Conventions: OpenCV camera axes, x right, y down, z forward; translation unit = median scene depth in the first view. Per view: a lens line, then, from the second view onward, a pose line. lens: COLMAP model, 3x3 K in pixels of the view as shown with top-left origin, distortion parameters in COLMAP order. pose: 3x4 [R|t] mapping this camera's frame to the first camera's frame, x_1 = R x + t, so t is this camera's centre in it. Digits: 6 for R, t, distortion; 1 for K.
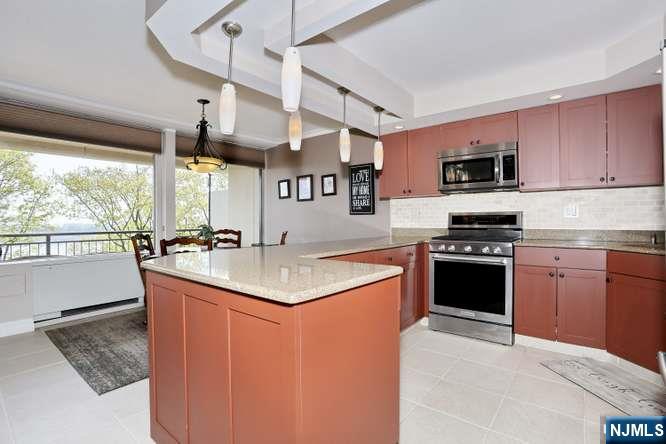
lens RADIAL K [[323.7, 0, 330.6], [0, 323.7, 221.1], [0, 0, 1]] dist [-0.072721, 0.030067]
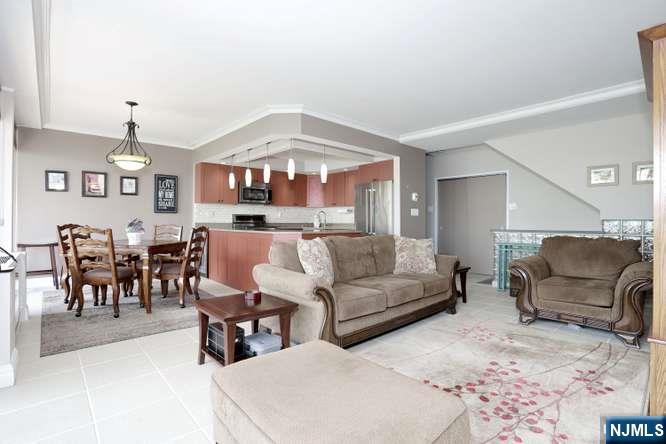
lens RADIAL K [[323.7, 0, 330.6], [0, 323.7, 221.1], [0, 0, 1]] dist [-0.072721, 0.030067]
pose [[0.157092, 0.010831, 0.987525, -1.345132], [0.002491, 0.999932, -0.011363, 0.036410], [-0.987581, 0.004245, 0.157055, 0.170902]]
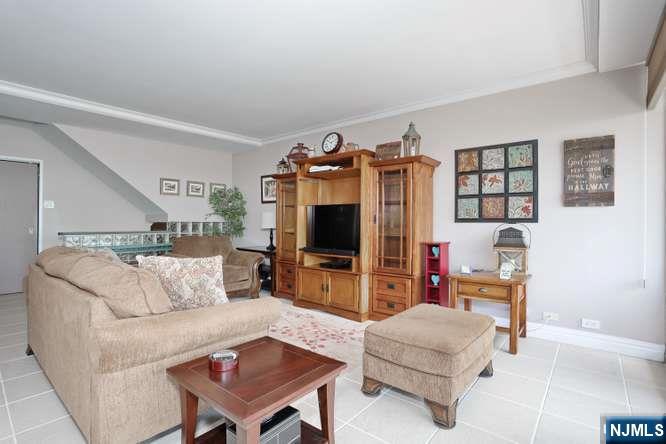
lens RADIAL K [[323.7, 0, 330.6], [0, 323.7, 221.1], [0, 0, 1]] dist [-0.072721, 0.030067]
pose [[-0.999744, 0.001556, 0.022592, -0.841176], [0.001622, 0.999994, 0.002939, 0.014326], [-0.022588, 0.002975, -0.999740, 0.821036]]
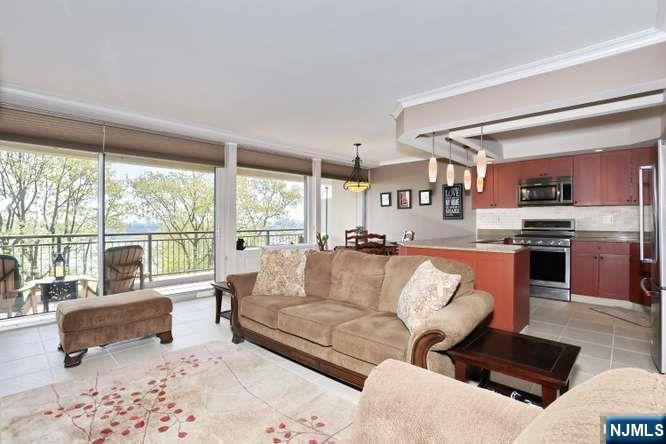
lens RADIAL K [[323.7, 0, 330.6], [0, 323.7, 221.1], [0, 0, 1]] dist [-0.072721, 0.030067]
pose [[0.996639, 0.008028, -0.081530, -0.400239], [-0.008490, 0.999950, -0.005317, -0.001691], [0.081483, 0.005991, 0.996657, -0.542106]]
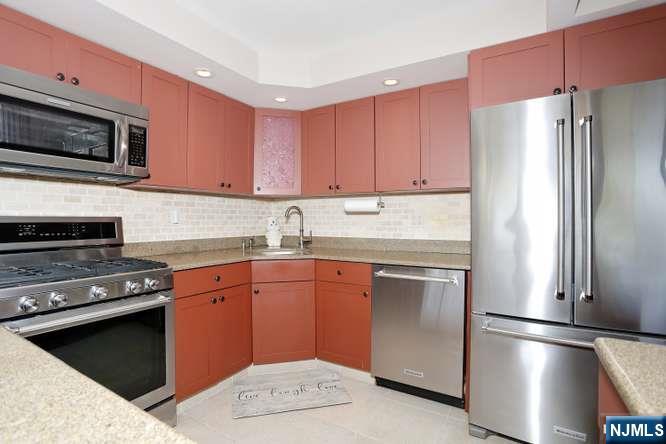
lens RADIAL K [[323.7, 0, 330.6], [0, 323.7, 221.1], [0, 0, 1]] dist [-0.072721, 0.030067]
pose [[-0.135791, 0.003125, 0.990733, -0.080544], [0.005840, 0.999980, -0.002354, -0.015652], [-0.990720, 0.005466, -0.135806, 0.576673]]
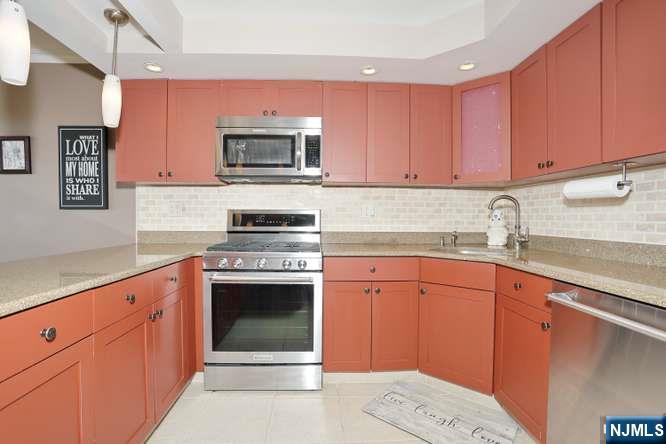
lens RADIAL K [[323.7, 0, 330.6], [0, 323.7, 221.1], [0, 0, 1]] dist [-0.072721, 0.030067]
pose [[0.748583, 0.003329, 0.663033, 0.067769], [-0.008080, 0.999959, 0.004102, -0.005187], [-0.662992, -0.008428, 0.748579, 0.318792]]
